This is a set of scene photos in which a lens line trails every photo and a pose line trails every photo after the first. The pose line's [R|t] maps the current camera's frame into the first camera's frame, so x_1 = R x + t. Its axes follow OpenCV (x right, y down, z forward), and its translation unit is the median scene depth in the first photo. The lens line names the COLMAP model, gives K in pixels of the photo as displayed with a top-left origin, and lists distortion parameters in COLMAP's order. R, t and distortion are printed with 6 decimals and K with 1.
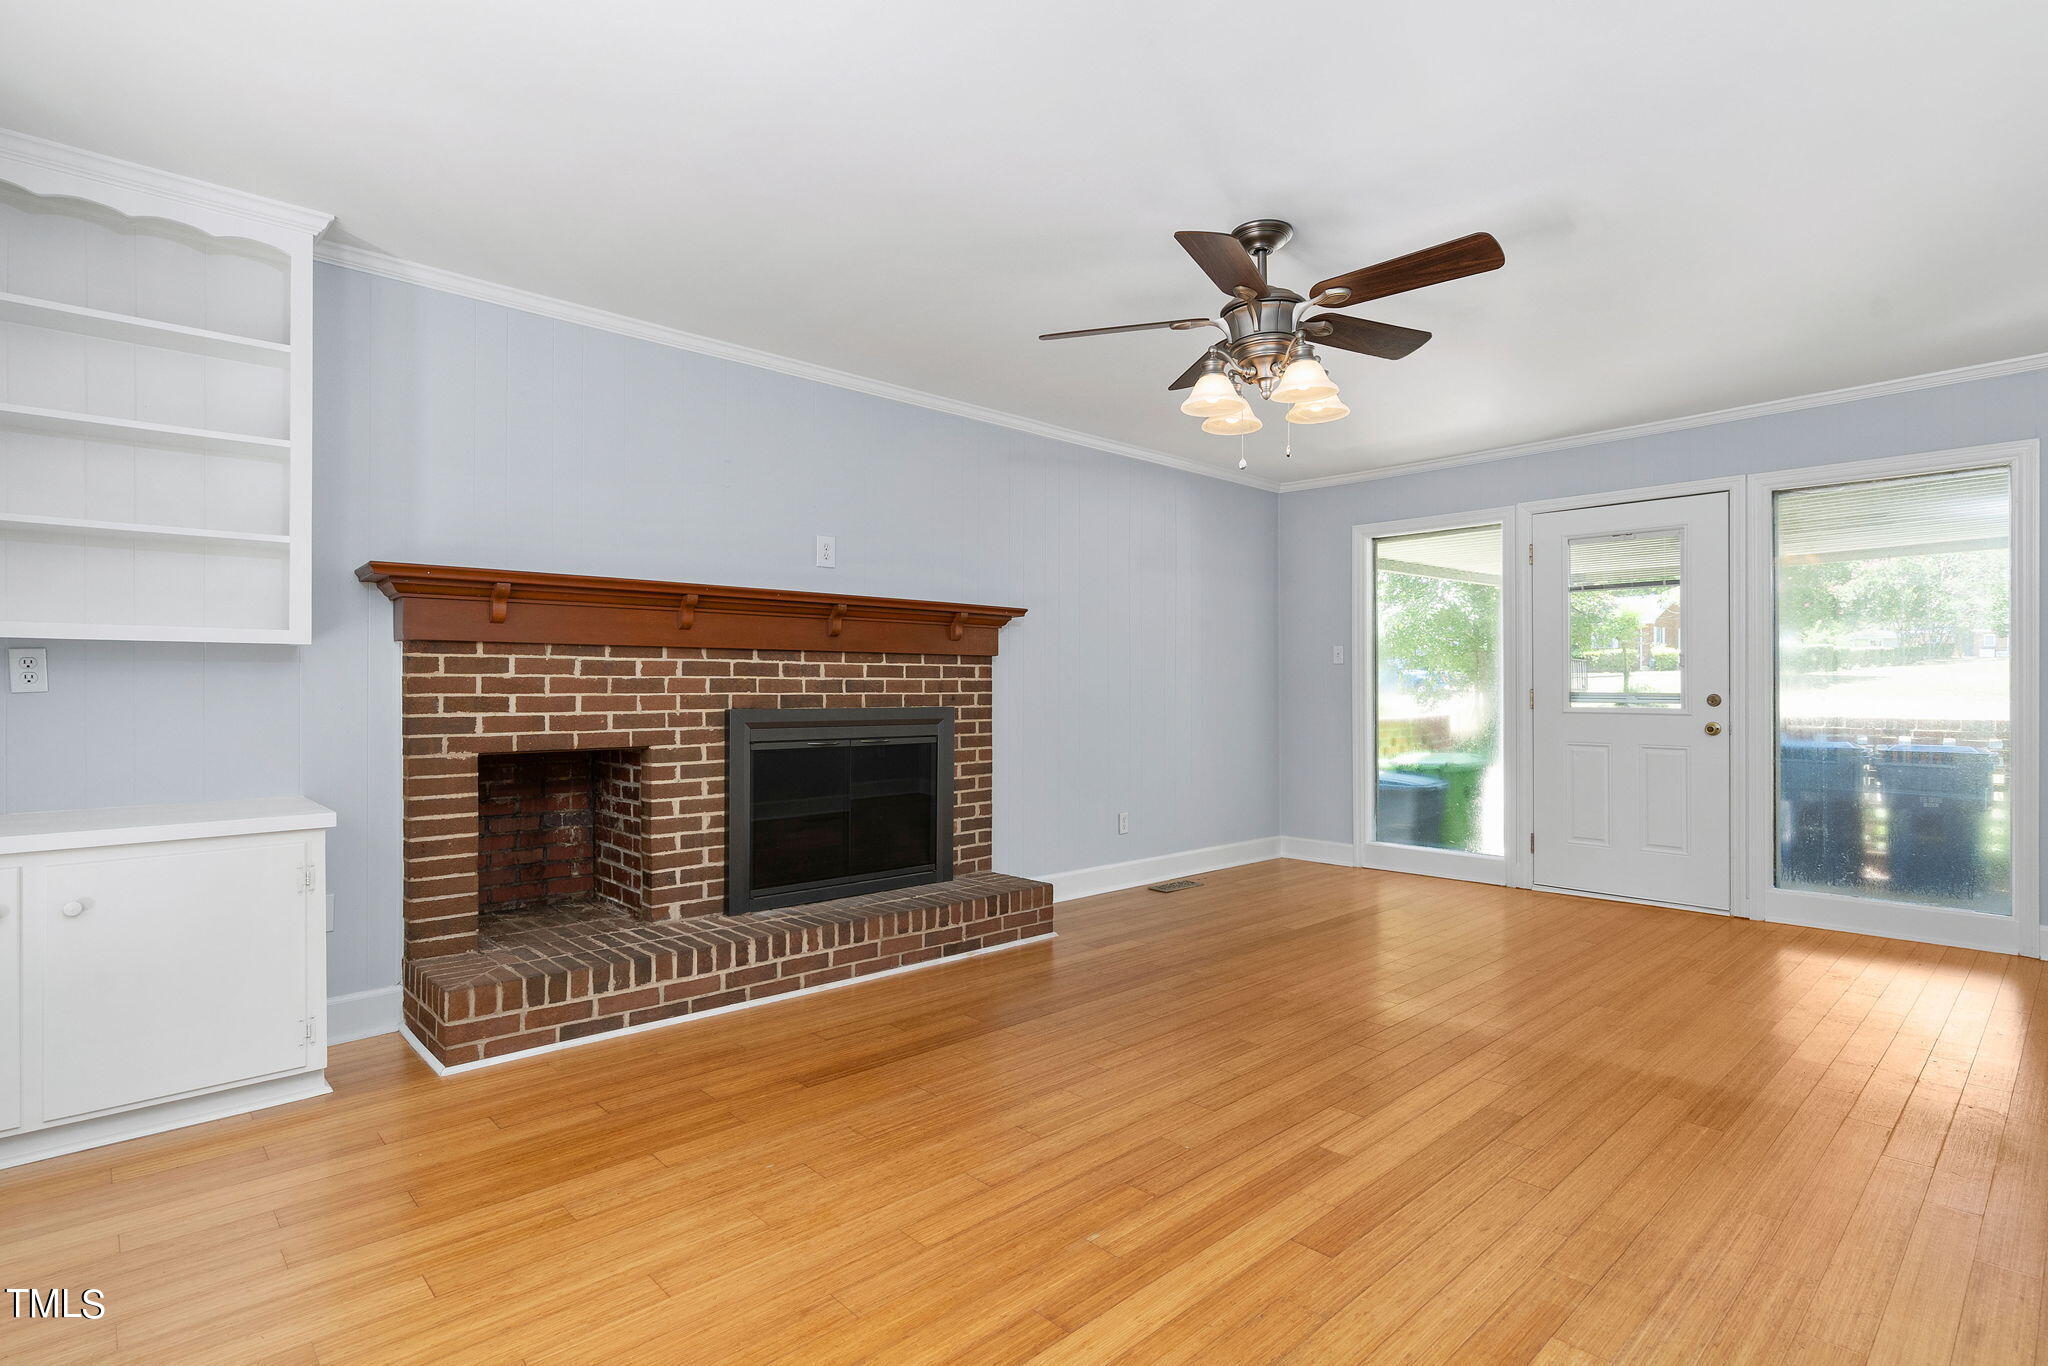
lens RADIAL K [[988.8, 0, 1035.1], [0, 988.8, 680.3], [0, 0, 1]] dist [-0.007353, 0.001688]
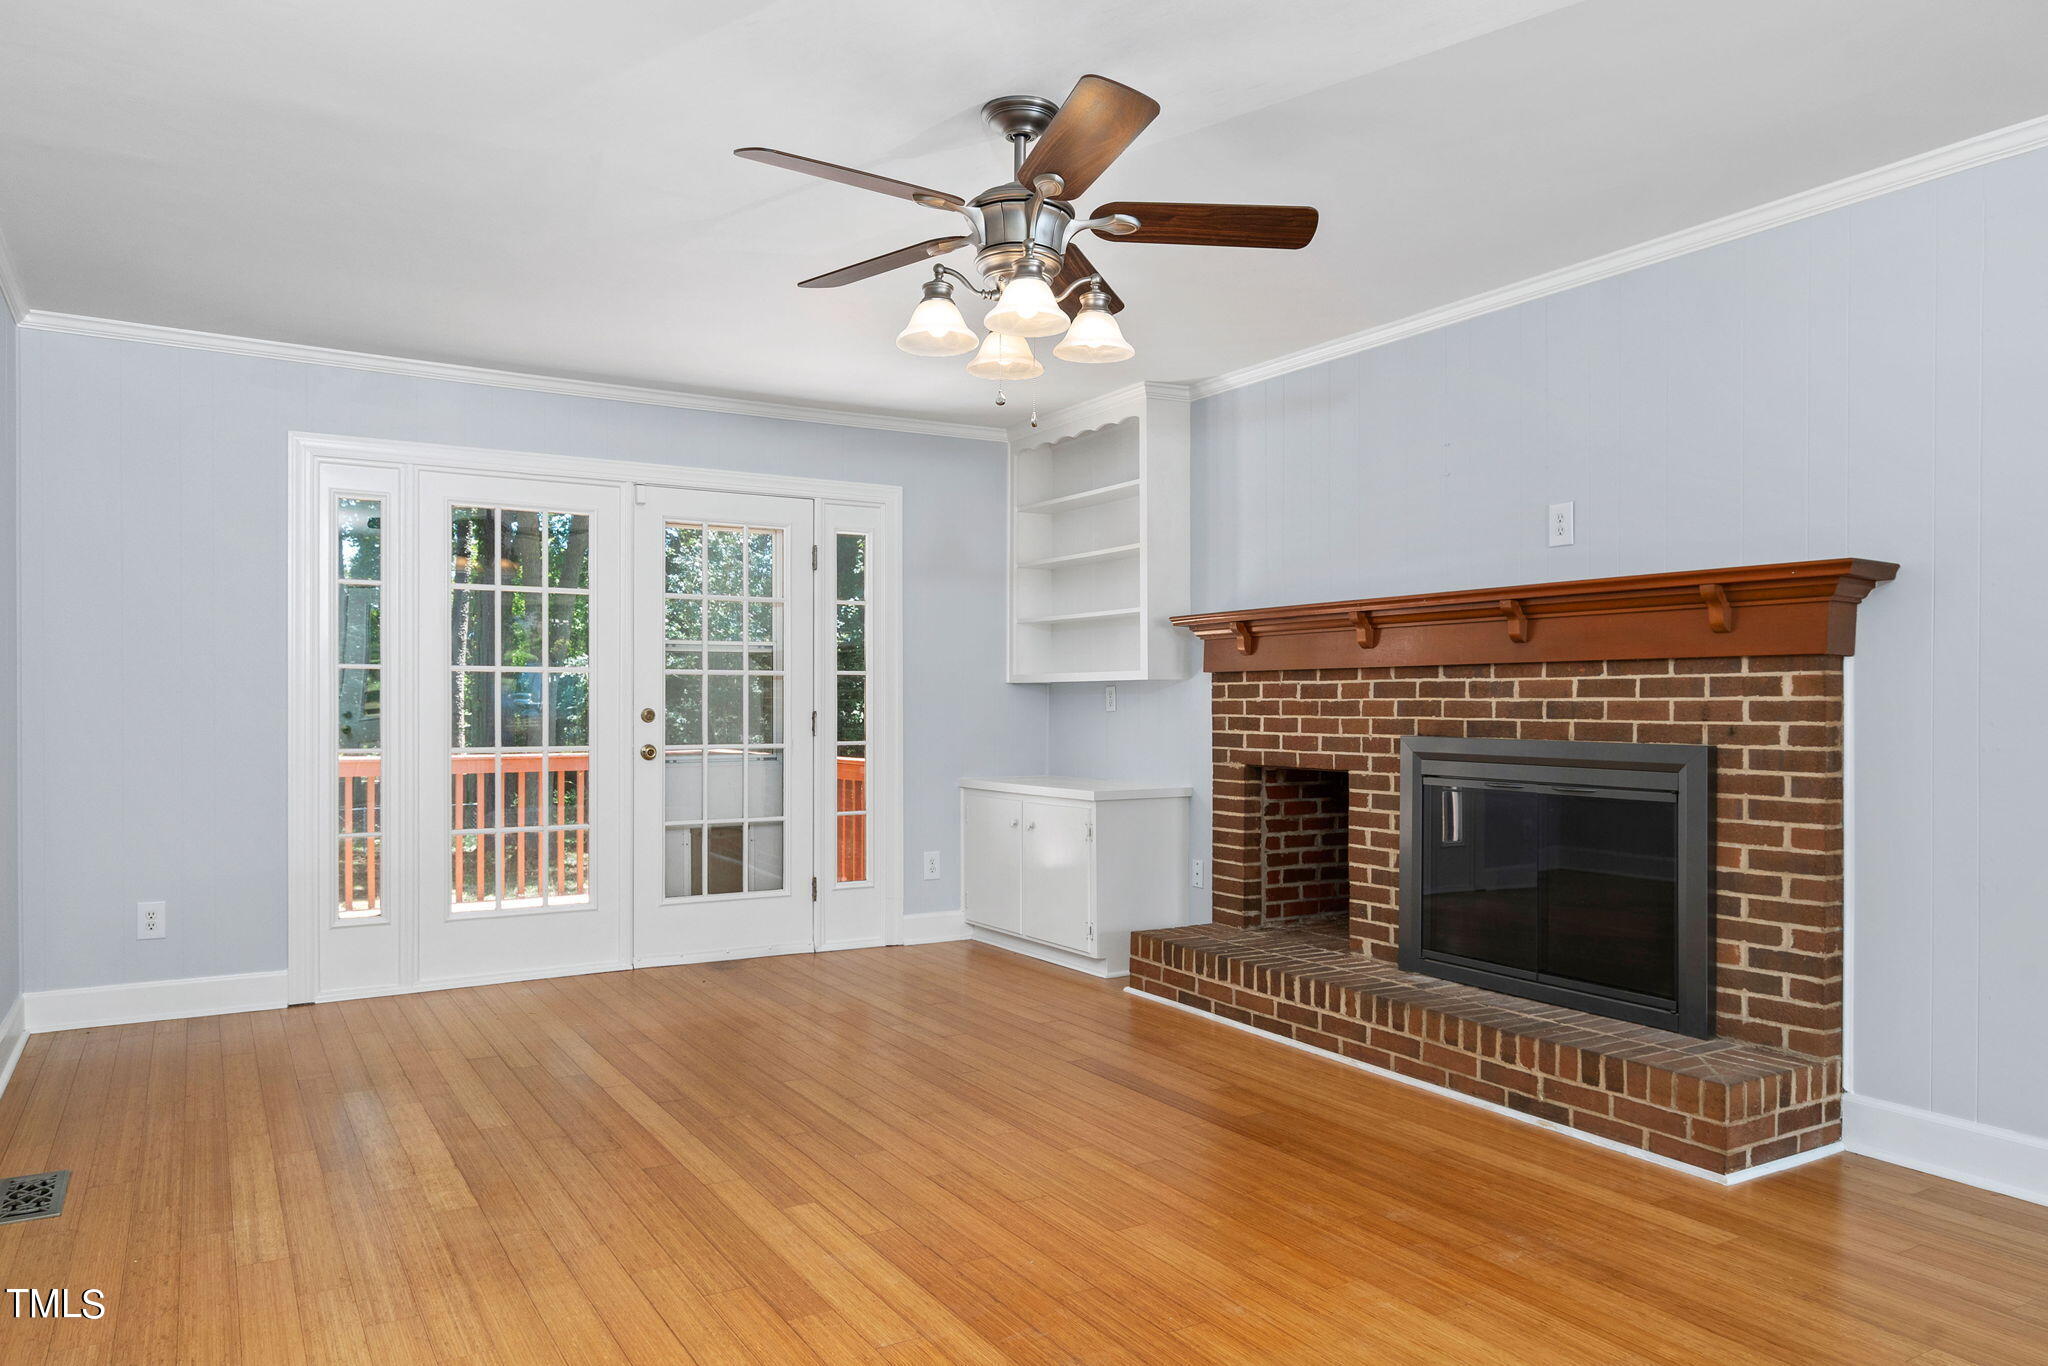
lens RADIAL K [[1373.8, 0, 1034.7], [0, 1373.8, 694.7], [0, 0, 1]] dist [-0.008286, -0.001551]
pose [[-0.197225, -0.009941, -0.980308, 0.974642], [0.001491, 0.999944, -0.010440, 0.005244], [0.980357, -0.003520, -0.197199, 0.937425]]
